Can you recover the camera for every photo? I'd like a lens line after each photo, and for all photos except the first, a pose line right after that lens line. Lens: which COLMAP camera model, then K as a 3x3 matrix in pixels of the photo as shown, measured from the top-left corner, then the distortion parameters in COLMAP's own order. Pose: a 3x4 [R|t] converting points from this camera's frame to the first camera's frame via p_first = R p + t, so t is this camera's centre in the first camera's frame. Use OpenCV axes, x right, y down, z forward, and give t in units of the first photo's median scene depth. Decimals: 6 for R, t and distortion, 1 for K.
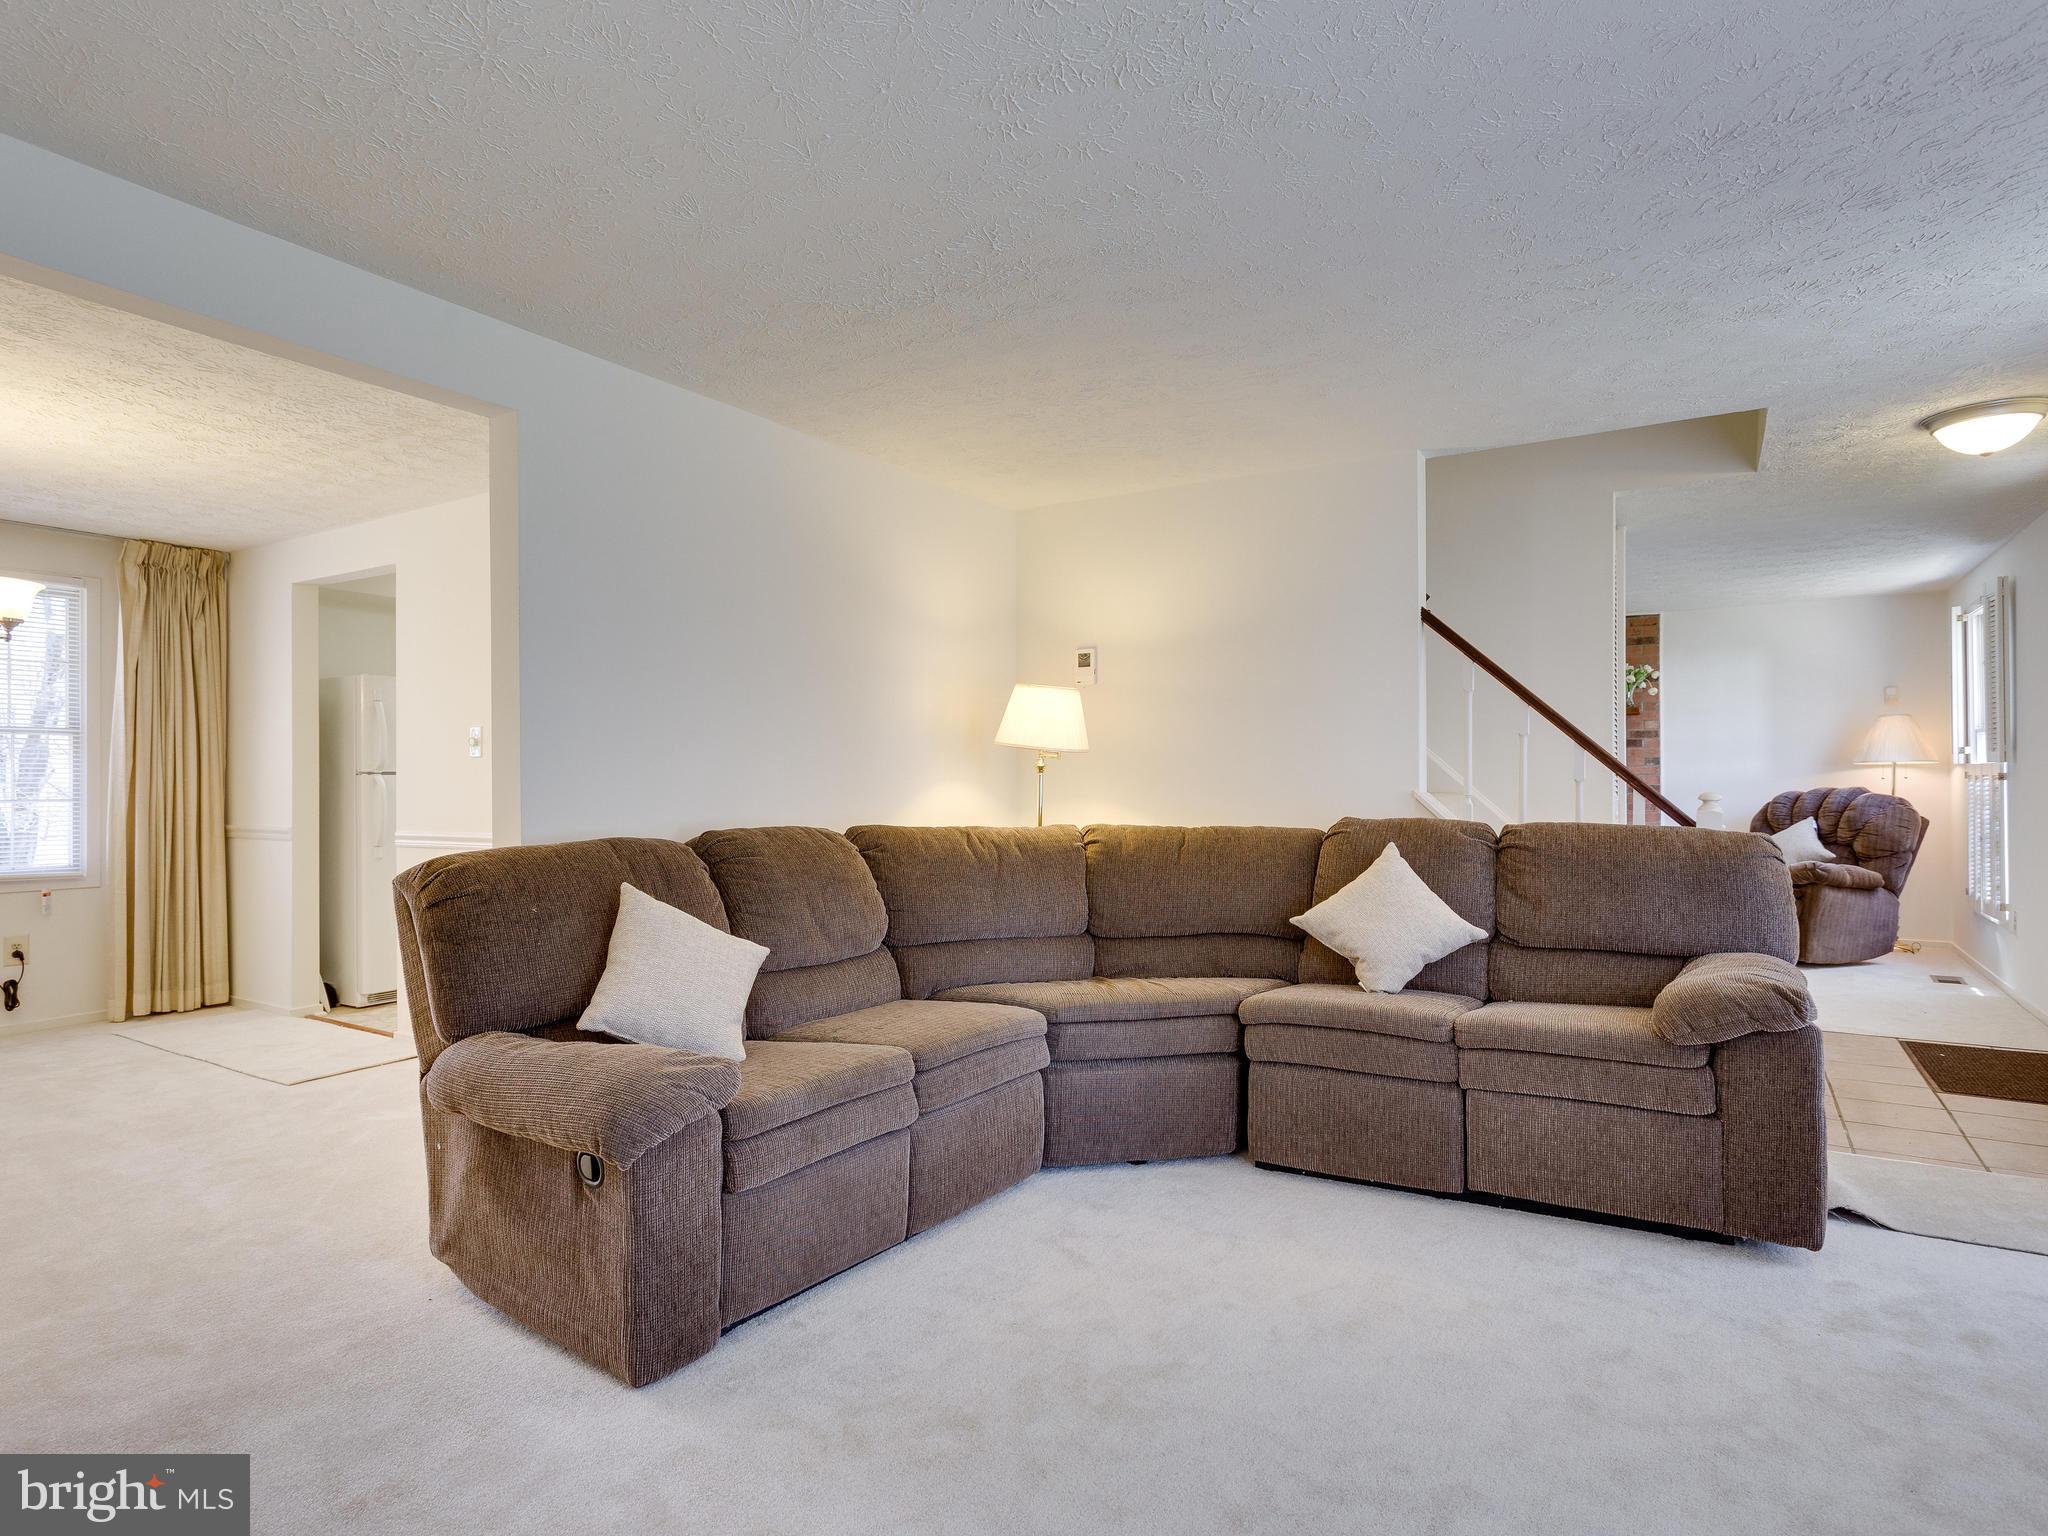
lens RADIAL K [[1106.2, 0, 1031.2], [0, 1106.2, 774.9], [0, 0, 1]] dist [0.001525, -0.000058]
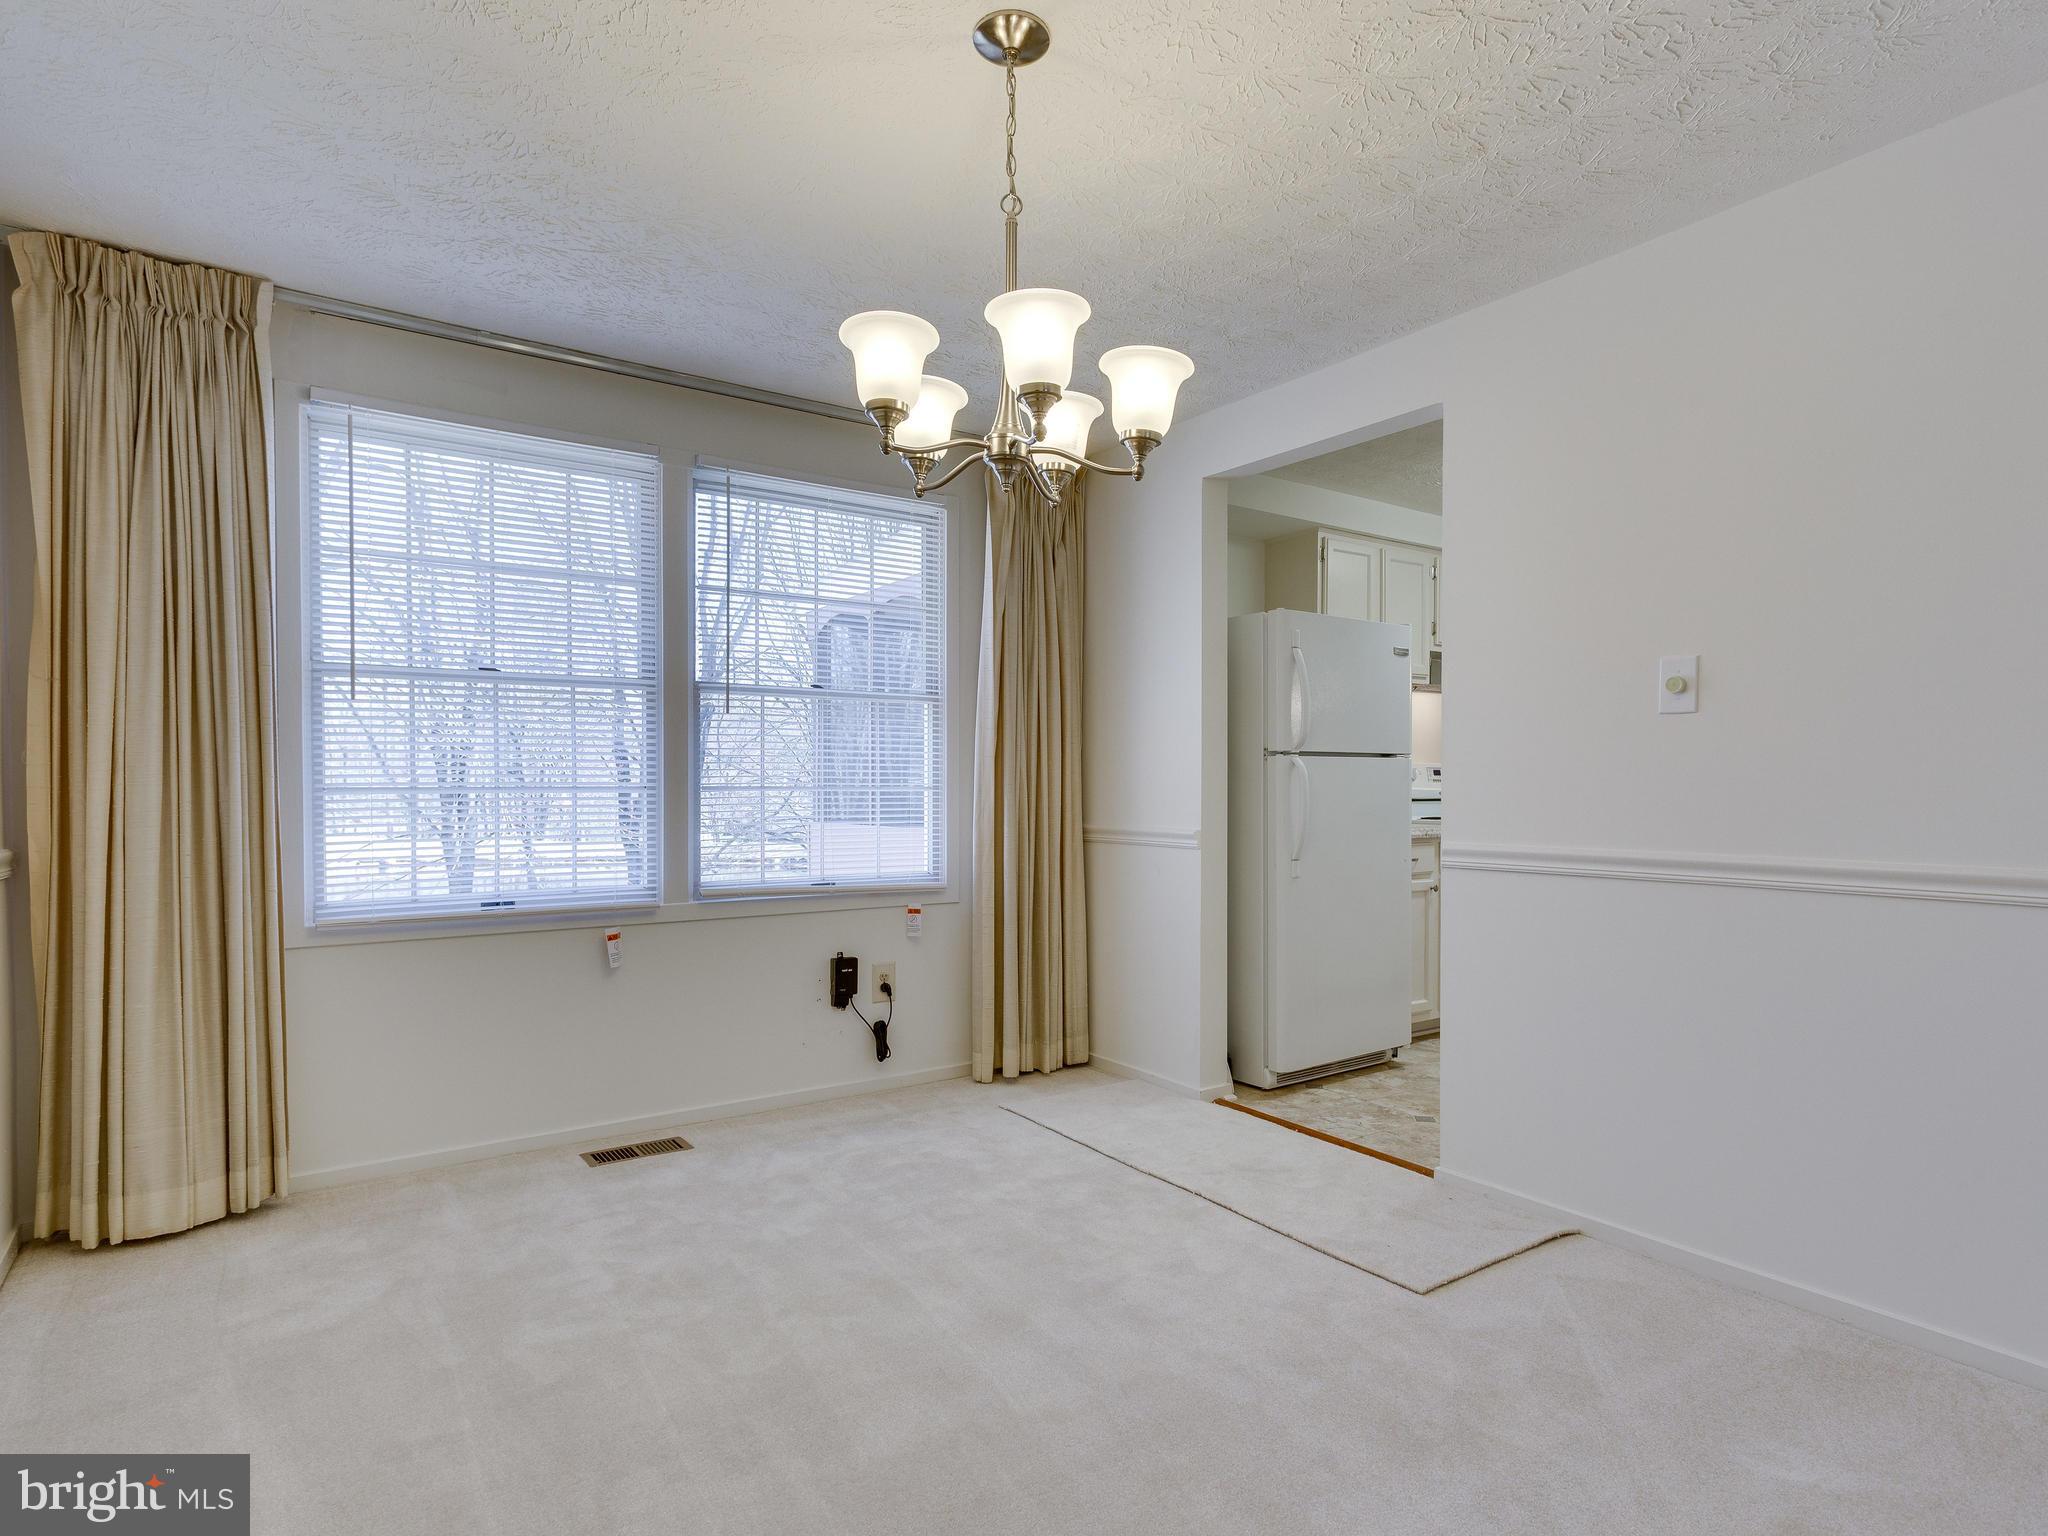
lens RADIAL K [[1127.1, 0, 1026.4], [0, 1127.1, 796.5], [0, 0, 1]] dist [0.017118, -0.000018]
pose [[0.916780, 0.011617, -0.399224, -0.477274], [-0.003381, 0.999767, 0.021329, 0.011286], [0.399379, -0.018204, 0.916605, 0.299742]]
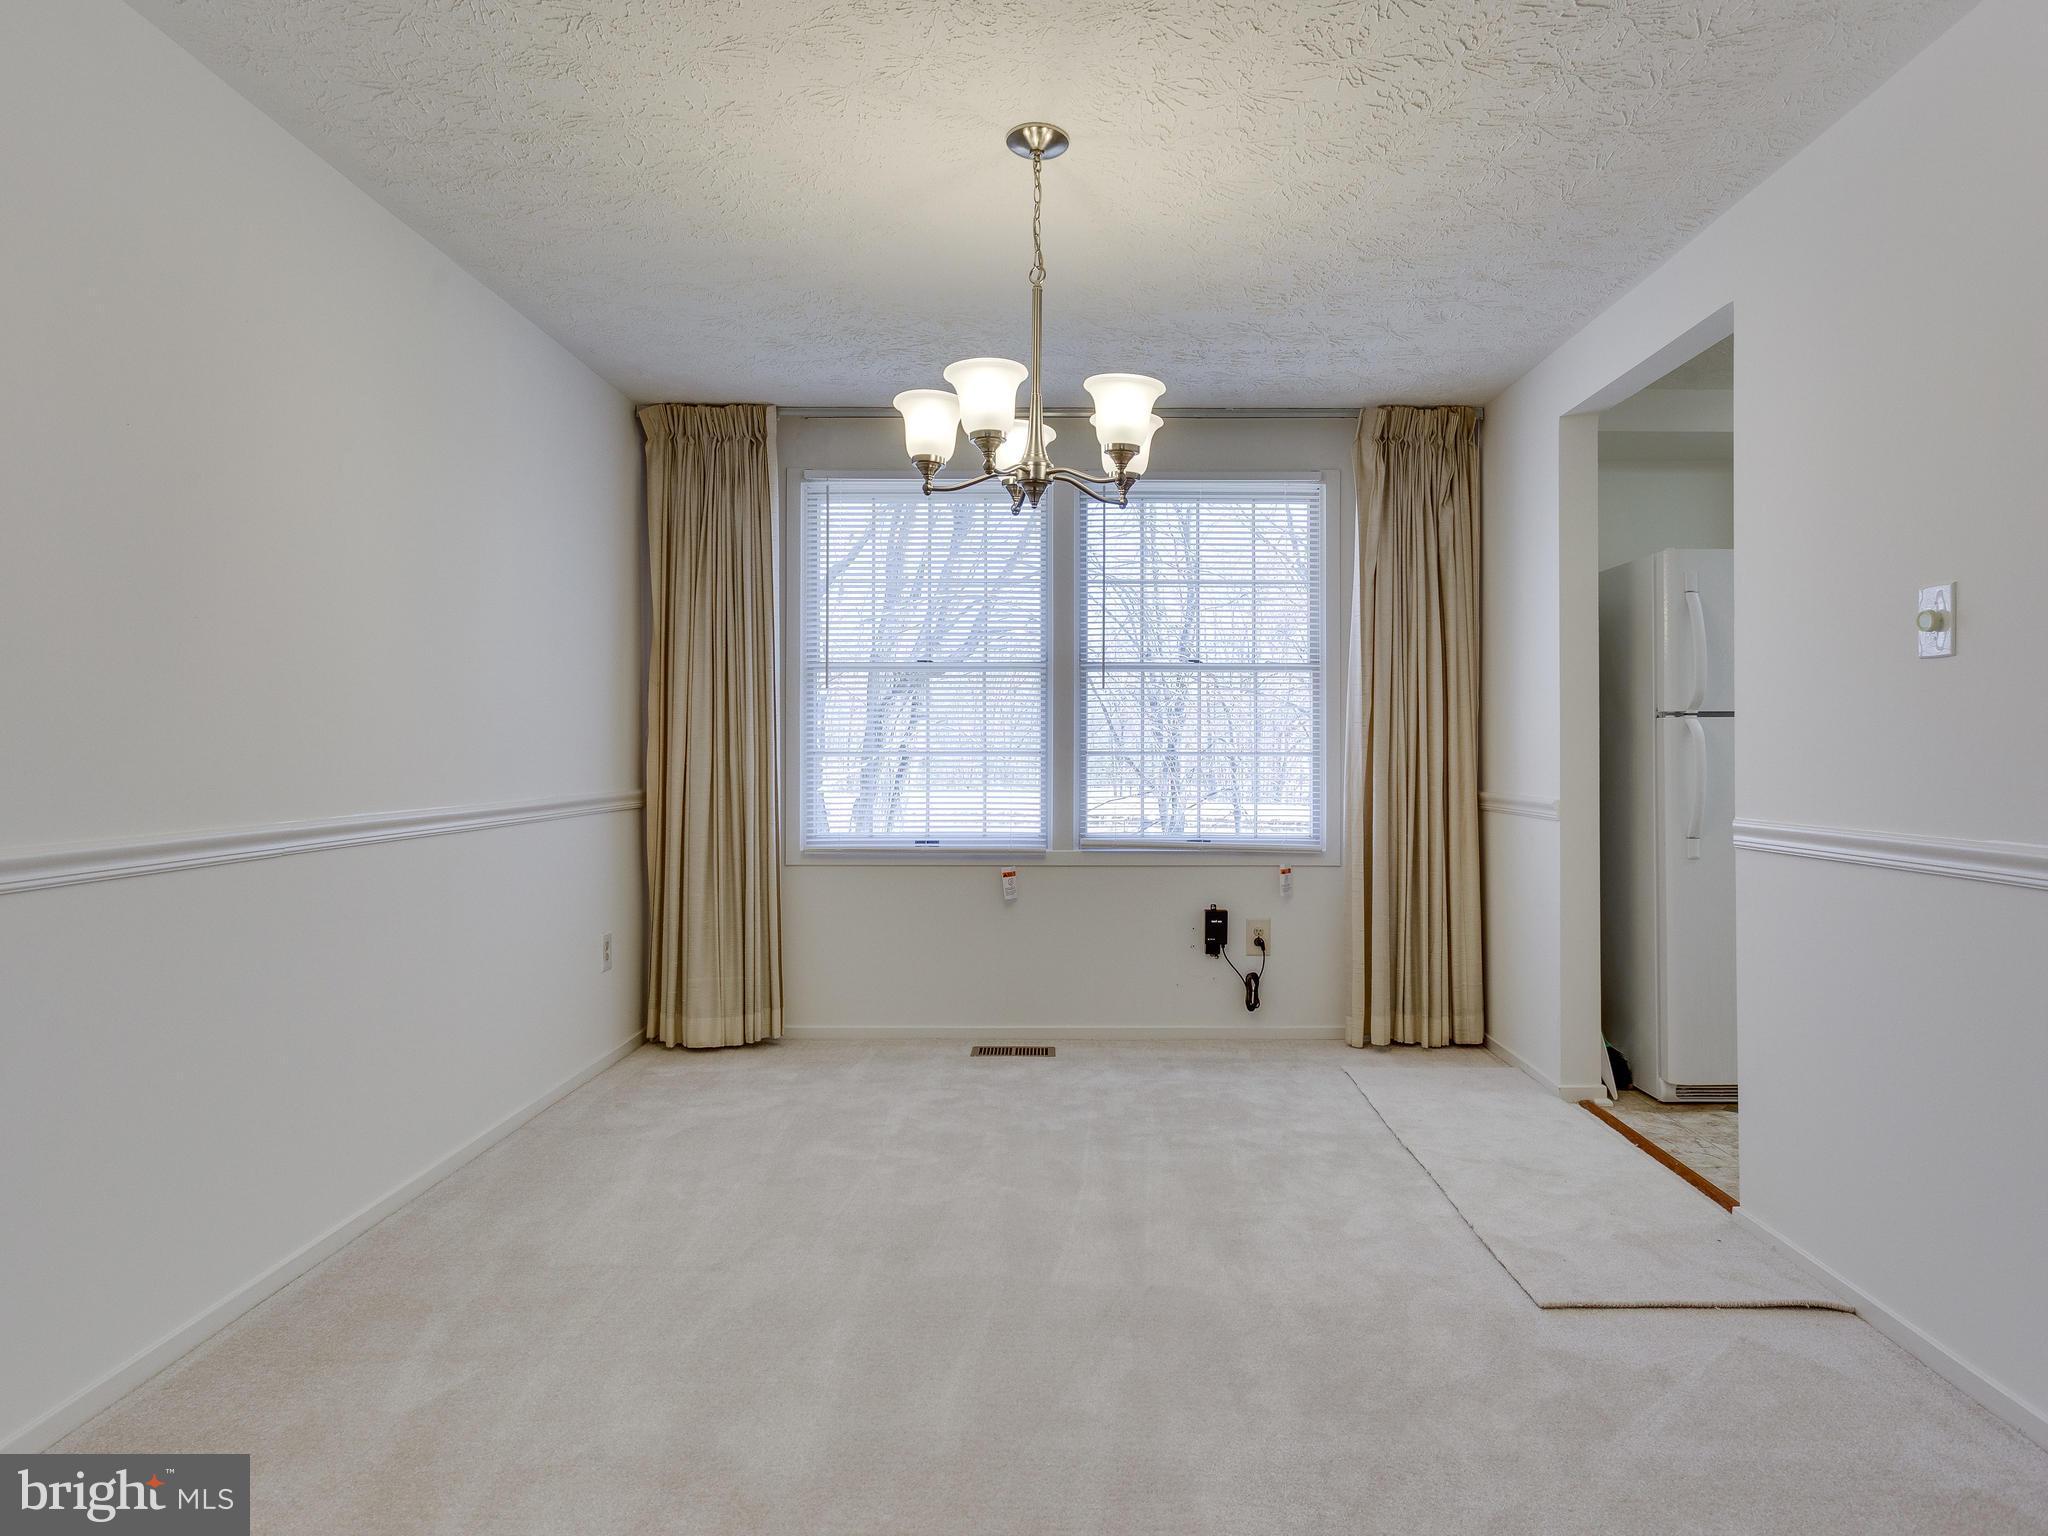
lens RADIAL K [[1140.1, 0, 1074.9], [0, 1140.1, 738.7], [0, 0, 1]] dist [0.002227, 0.000664]
pose [[0.532104, -0.002506, -0.846675, -0.256488], [0.001327, 0.999997, -0.002126, 0.012855], [0.846678, 0.000007, 0.532106, 0.407373]]
